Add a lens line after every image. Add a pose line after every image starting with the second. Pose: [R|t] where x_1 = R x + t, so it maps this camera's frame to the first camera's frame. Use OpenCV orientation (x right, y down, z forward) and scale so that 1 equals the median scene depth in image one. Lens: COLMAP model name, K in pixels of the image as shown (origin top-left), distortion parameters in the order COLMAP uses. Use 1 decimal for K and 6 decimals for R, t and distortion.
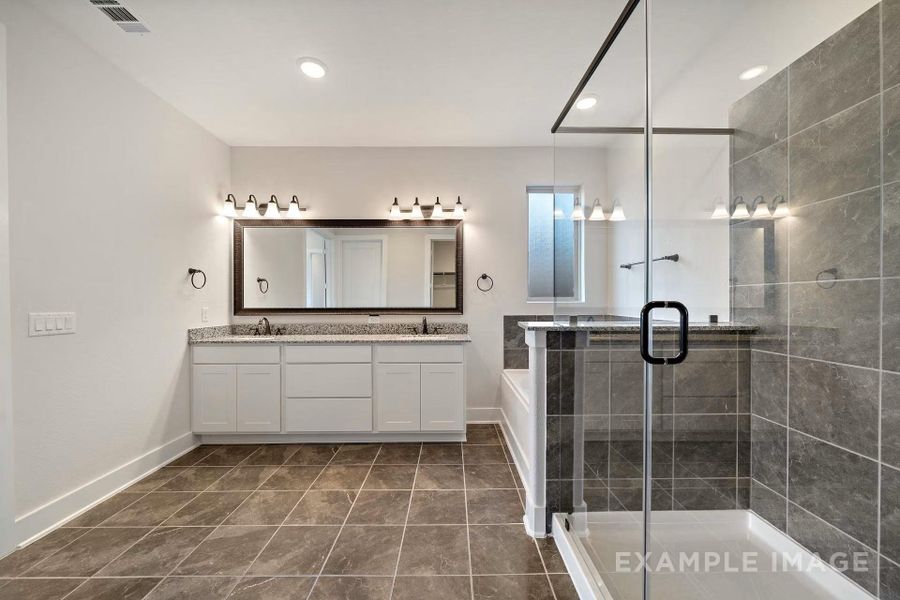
lens RADIAL K [[348.7, 0, 452.6], [0, 348.7, 302.7], [0, 0, 1]] dist [-0.003660, -0.000167]
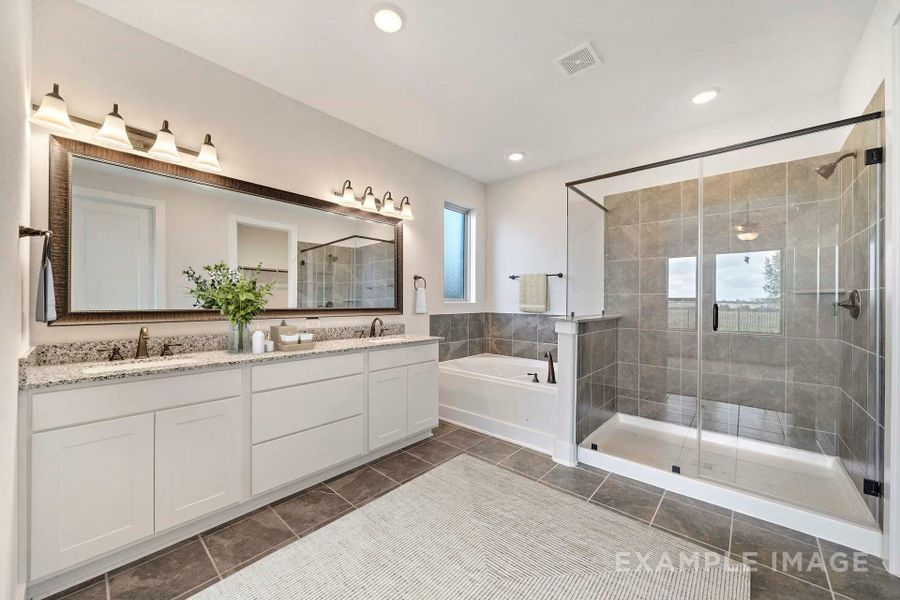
lens RADIAL K [[348.7, 0, 451.9], [0, 348.7, 301.5], [0, 0, 1]] dist [-0.003660, -0.000167]
pose [[0.650158, 0.007690, 0.759760, -0.649348], [-0.003090, 0.999967, -0.007476, 0.002937], [-0.759793, 0.002513, 0.650160, 0.245740]]
